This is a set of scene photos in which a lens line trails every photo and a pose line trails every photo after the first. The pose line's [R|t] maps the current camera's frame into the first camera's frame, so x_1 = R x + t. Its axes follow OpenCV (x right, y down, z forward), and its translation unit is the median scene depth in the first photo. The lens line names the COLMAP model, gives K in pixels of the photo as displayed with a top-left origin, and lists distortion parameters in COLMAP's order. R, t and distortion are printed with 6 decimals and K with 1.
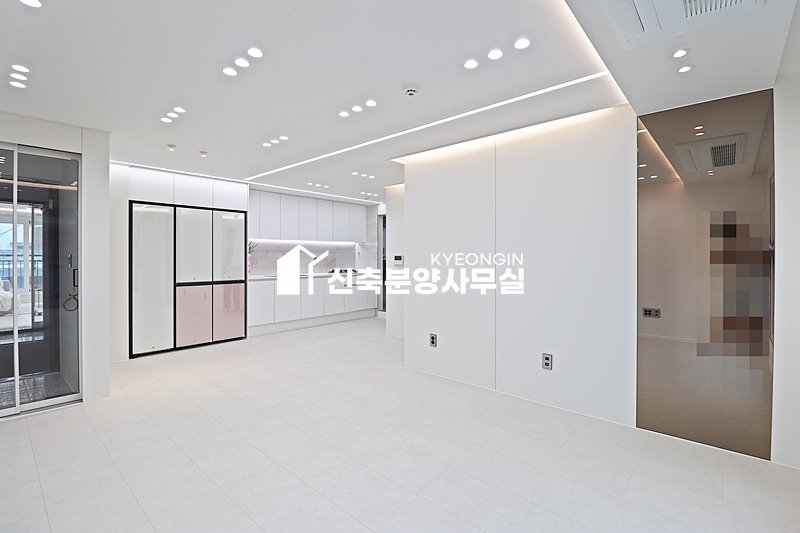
lens RADIAL K [[370.6, 0, 393.9], [0, 370.6, 258.0], [0, 0, 1]] dist [-0.005836, -0.009578]
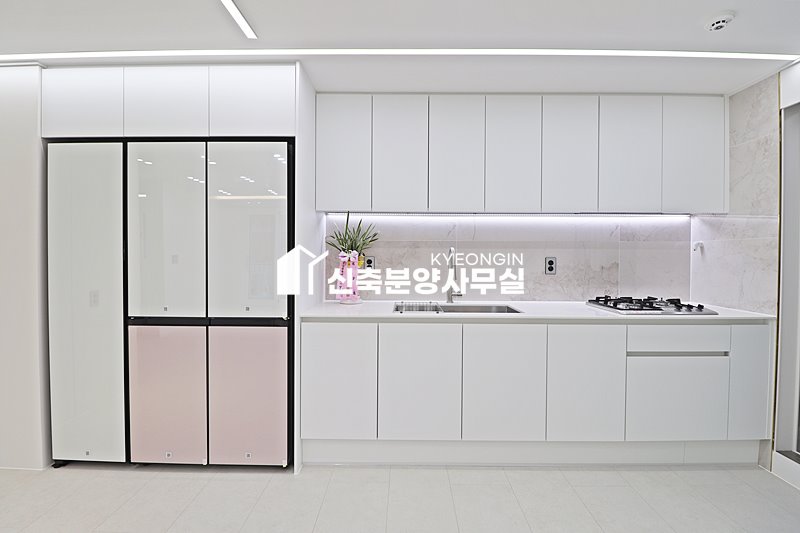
lens RADIAL K [[370.6, 0, 401.8], [0, 370.6, 260.7], [0, 0, 1]] dist [-0.005836, -0.009578]
pose [[0.673429, 0.015905, -0.739081, -0.044555], [-0.007182, 0.999862, 0.014973, -0.006513], [0.739217, -0.004775, 0.673450, 0.834557]]
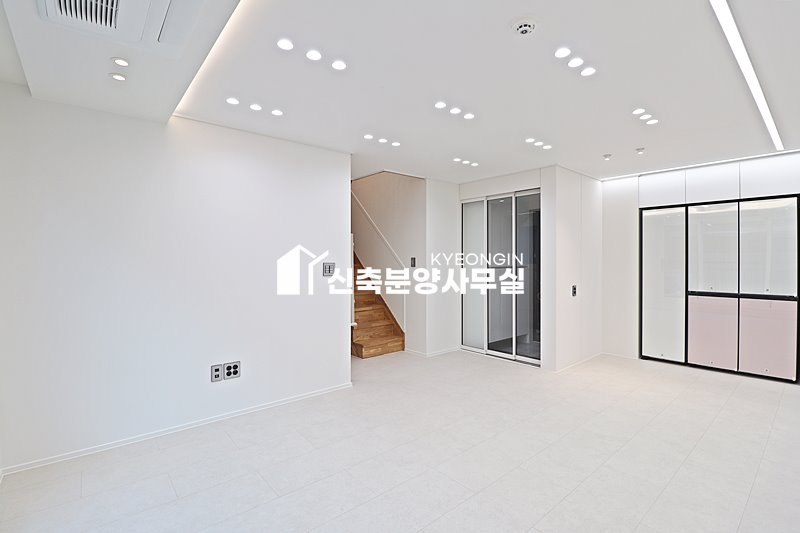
lens RADIAL K [[370.6, 0, 399.1], [0, 370.6, 261.3], [0, 0, 1]] dist [-0.005836, -0.009578]
pose [[-0.150251, -0.001420, -0.988647, 0.349488], [-0.002471, 0.999996, -0.001061, -0.001600], [0.988645, 0.002283, -0.150254, 0.389547]]
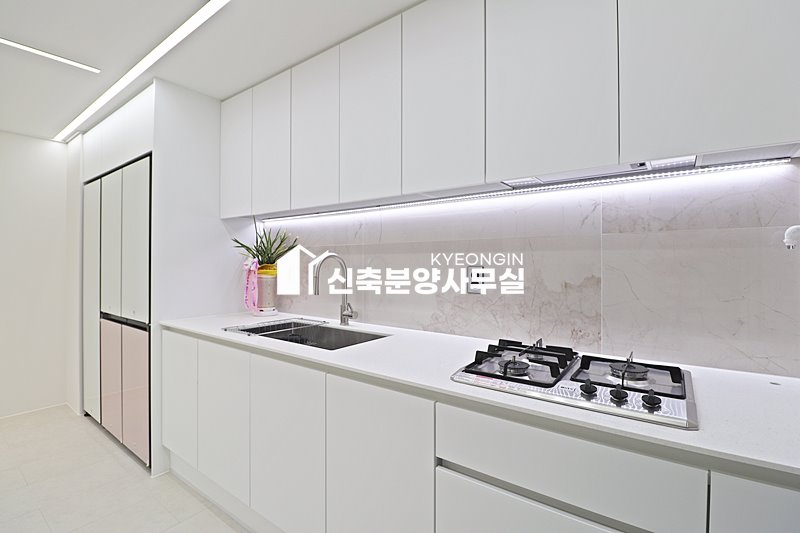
lens RADIAL K [[370.6, 0, 402.0], [0, 370.6, 260.1], [0, 0, 1]] dist [-0.005836, -0.009578]
pose [[0.115508, -0.007072, -0.993281, 0.018931], [-0.003846, 0.999964, -0.007567, -0.007355], [0.993299, 0.004694, 0.115476, 1.225707]]
